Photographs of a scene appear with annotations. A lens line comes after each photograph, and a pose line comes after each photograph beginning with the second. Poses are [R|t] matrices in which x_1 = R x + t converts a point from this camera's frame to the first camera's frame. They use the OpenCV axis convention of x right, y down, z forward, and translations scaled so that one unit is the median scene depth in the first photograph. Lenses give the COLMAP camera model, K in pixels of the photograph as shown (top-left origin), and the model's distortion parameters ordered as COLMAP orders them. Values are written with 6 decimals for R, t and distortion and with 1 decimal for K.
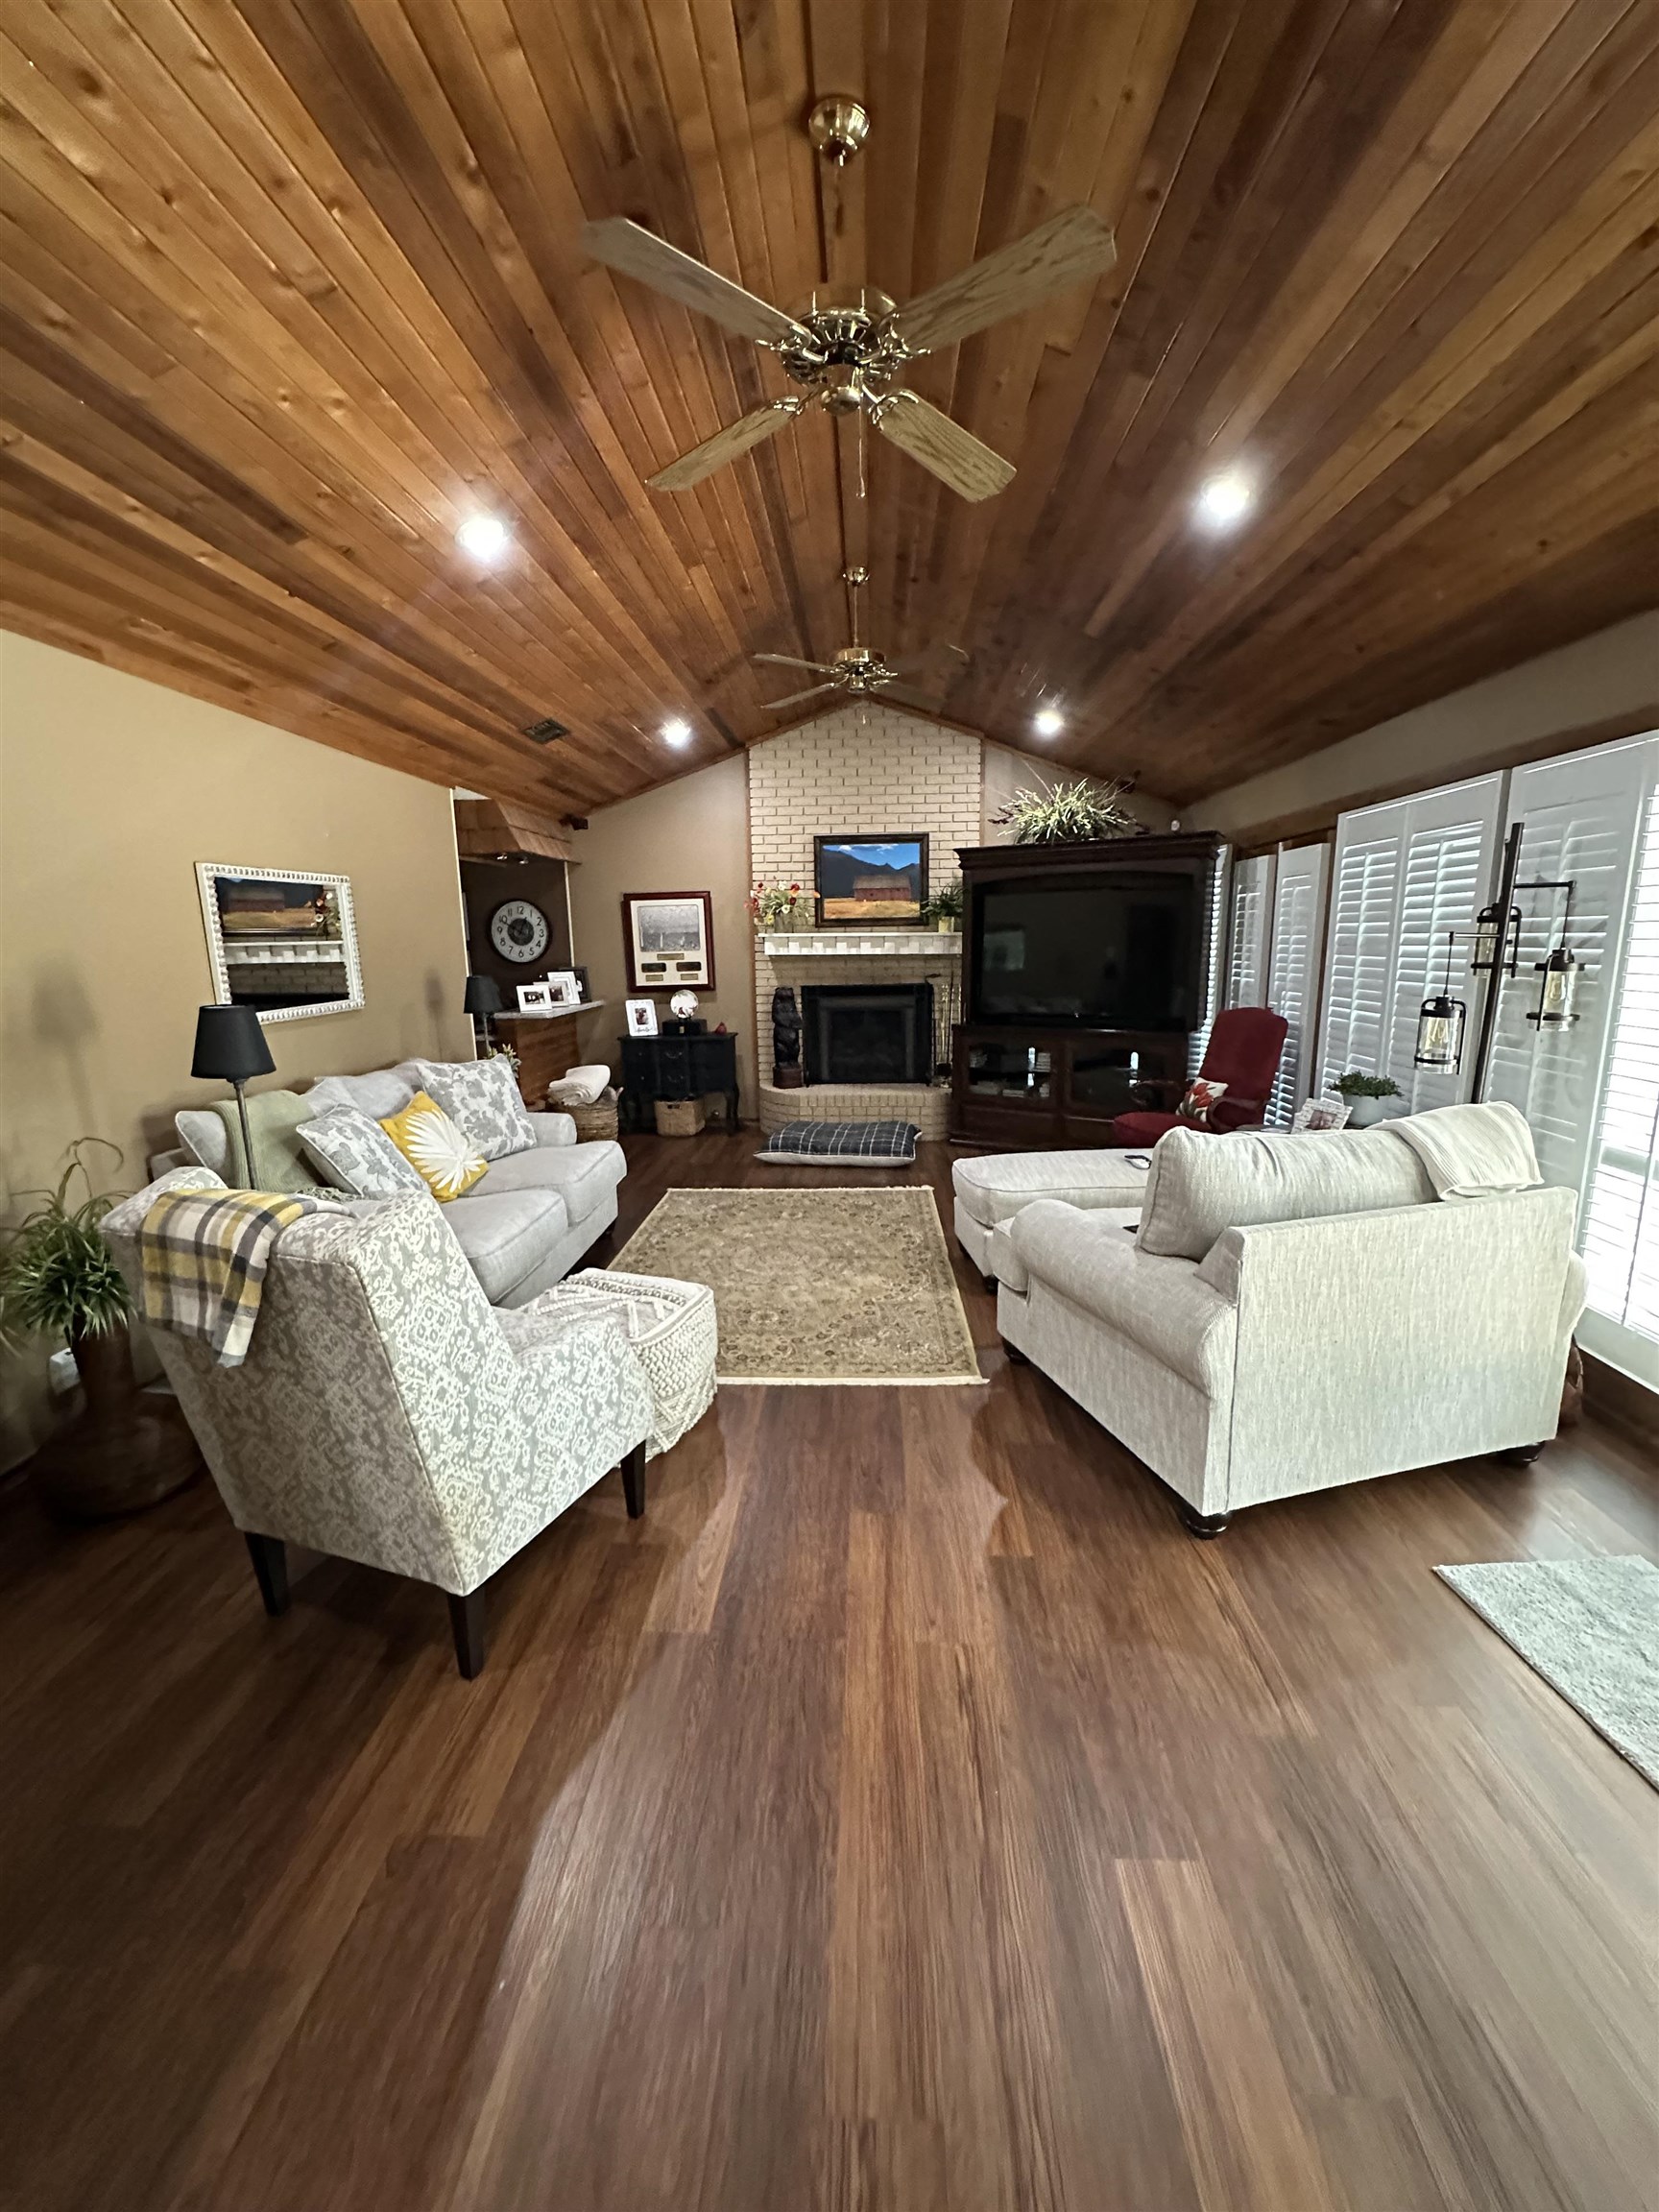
lens RADIAL K [[886.9, 0, 830.4], [0, 886.9, 1107.9], [0, 0, 1]] dist [-0.006734, 0.000474]
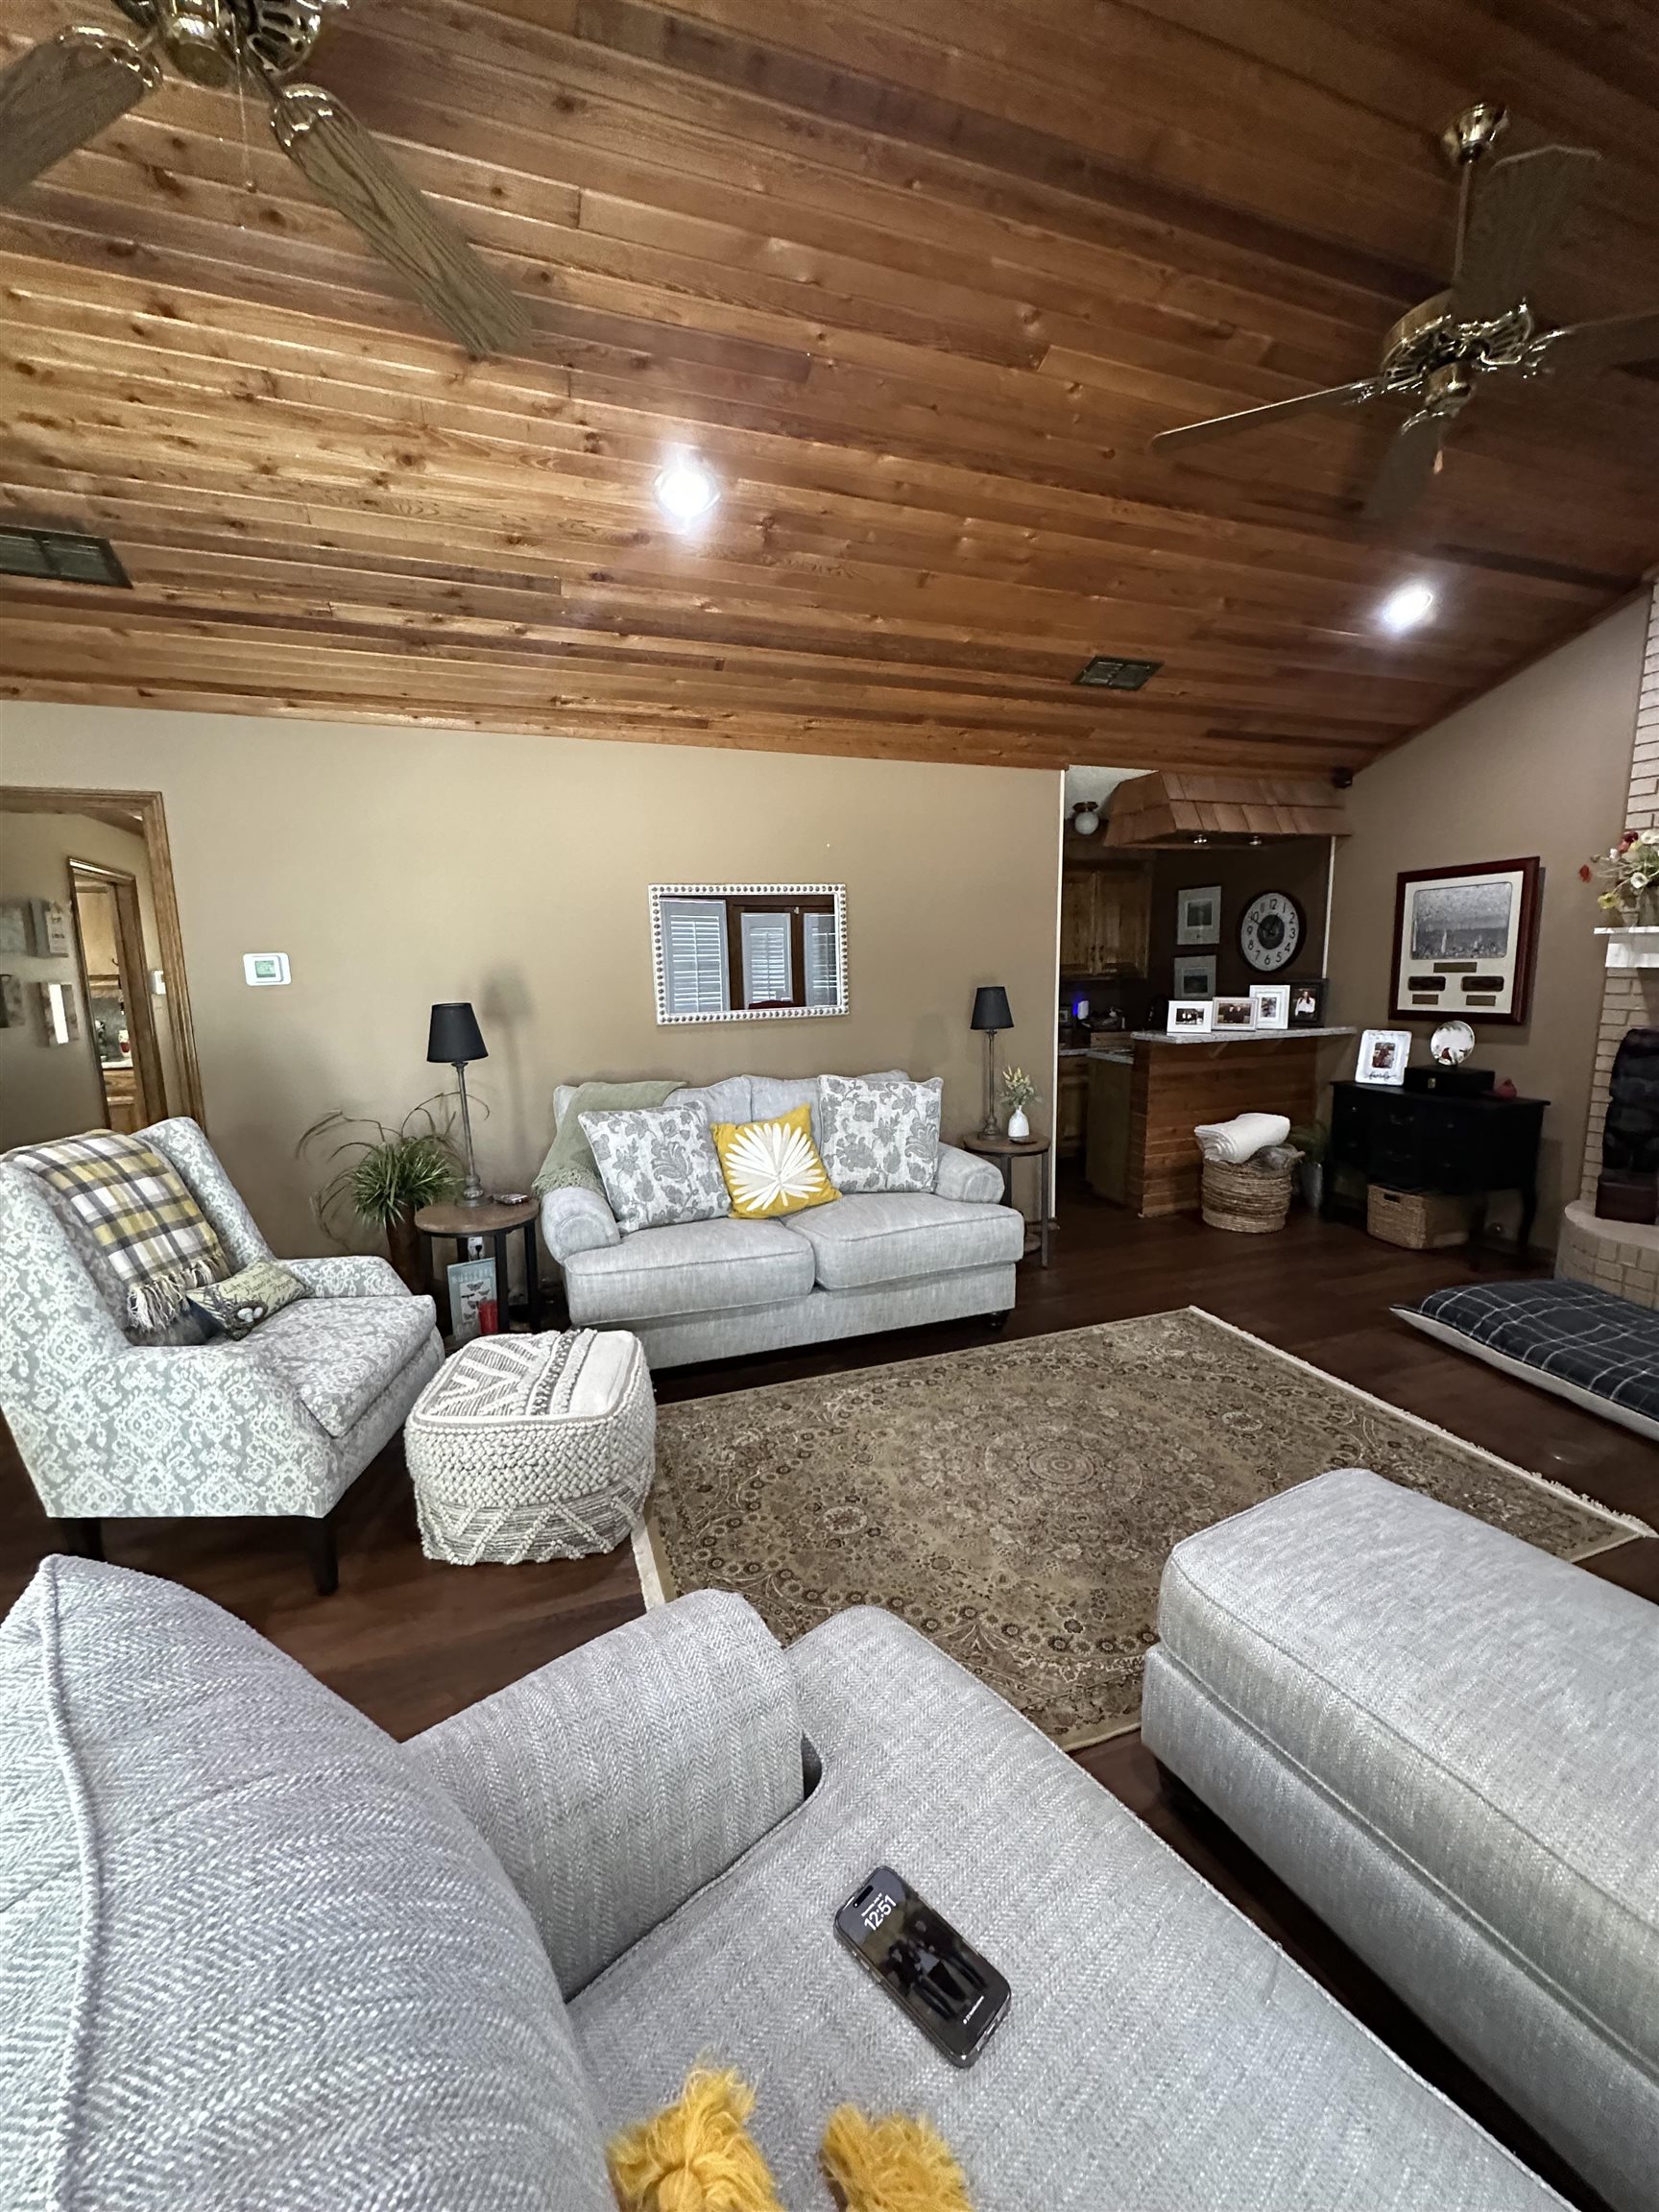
lens RADIAL K [[886.9, 0, 830.4], [0, 886.9, 1107.9], [0, 0, 1]] dist [-0.006734, 0.000474]
pose [[0.382441, 0.160991, -0.909847, 0.247311], [-0.161033, 0.981247, 0.105937, -0.069503], [0.909839, 0.106001, 0.401194, 0.364387]]
